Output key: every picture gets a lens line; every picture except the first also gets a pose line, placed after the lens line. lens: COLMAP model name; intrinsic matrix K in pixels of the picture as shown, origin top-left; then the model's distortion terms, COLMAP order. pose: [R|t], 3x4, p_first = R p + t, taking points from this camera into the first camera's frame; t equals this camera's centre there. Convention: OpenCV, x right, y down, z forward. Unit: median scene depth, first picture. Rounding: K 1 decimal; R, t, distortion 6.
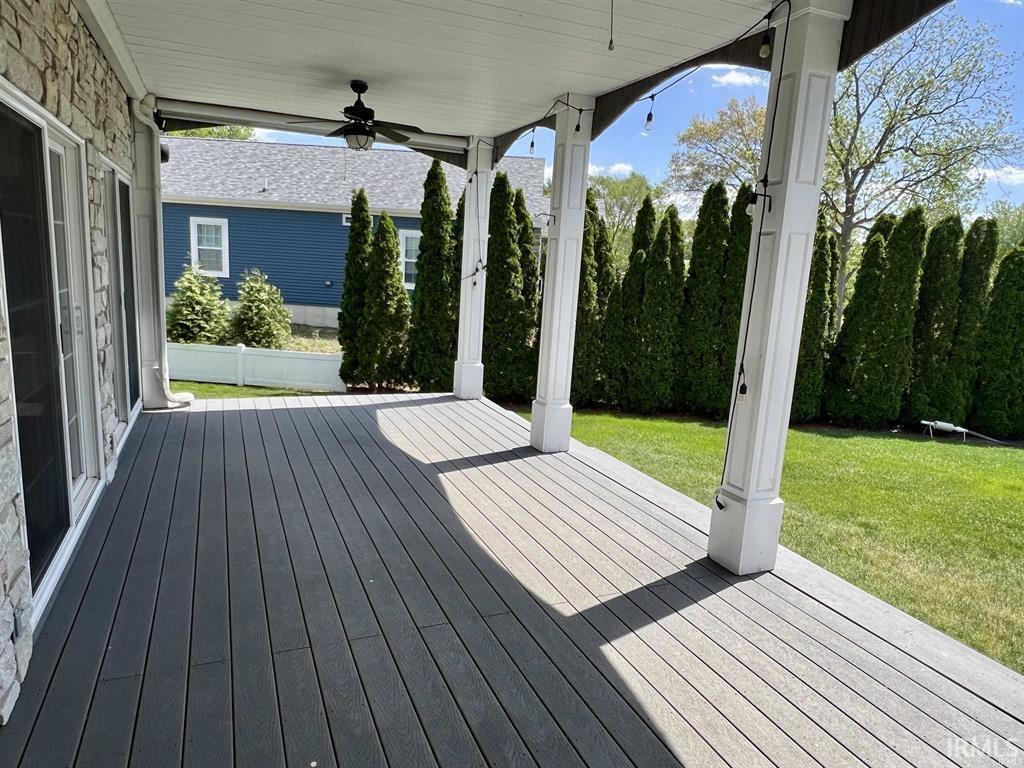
lens RADIAL K [[663.0, 0, 514.6], [0, 663.0, 386.0], [0, 0, 1]] dist [-0.001998, -0.002592]
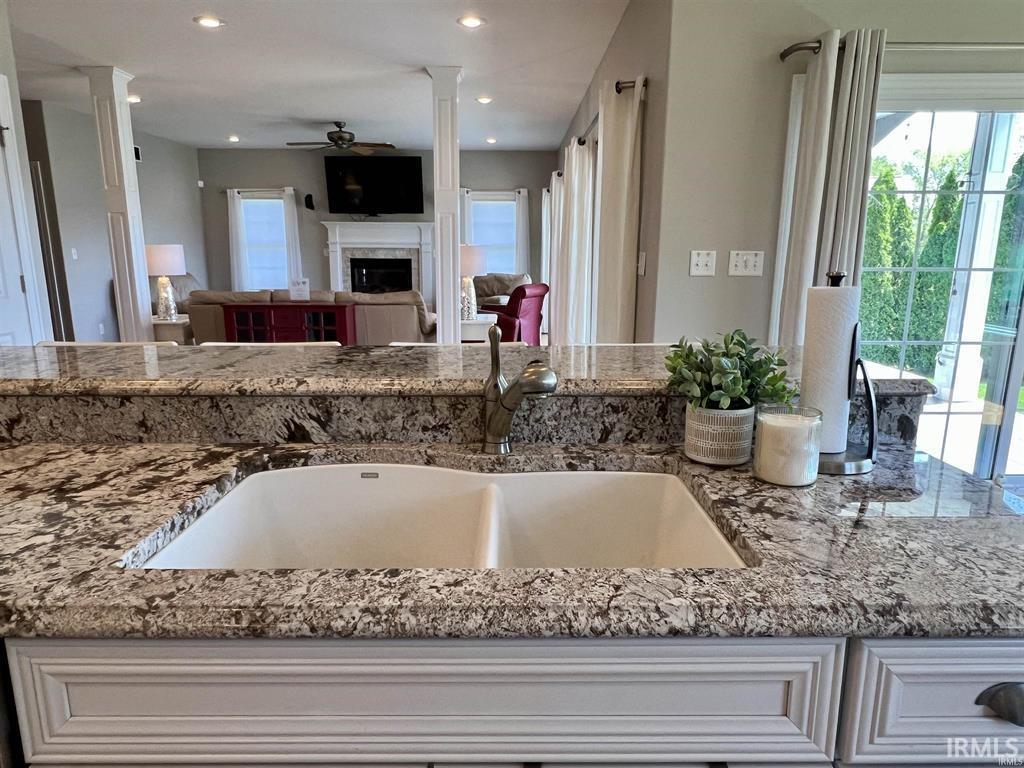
lens RADIAL K [[663.0, 0, 509.5], [0, 663.0, 389.6], [0, 0, 1]] dist [-0.001998, -0.002592]
pose [[0.914840, 0.026924, -0.402919, -0.004890], [-0.021913, 0.999615, 0.017043, 0.057663], [0.403222, -0.006762, 0.915077, -0.242717]]
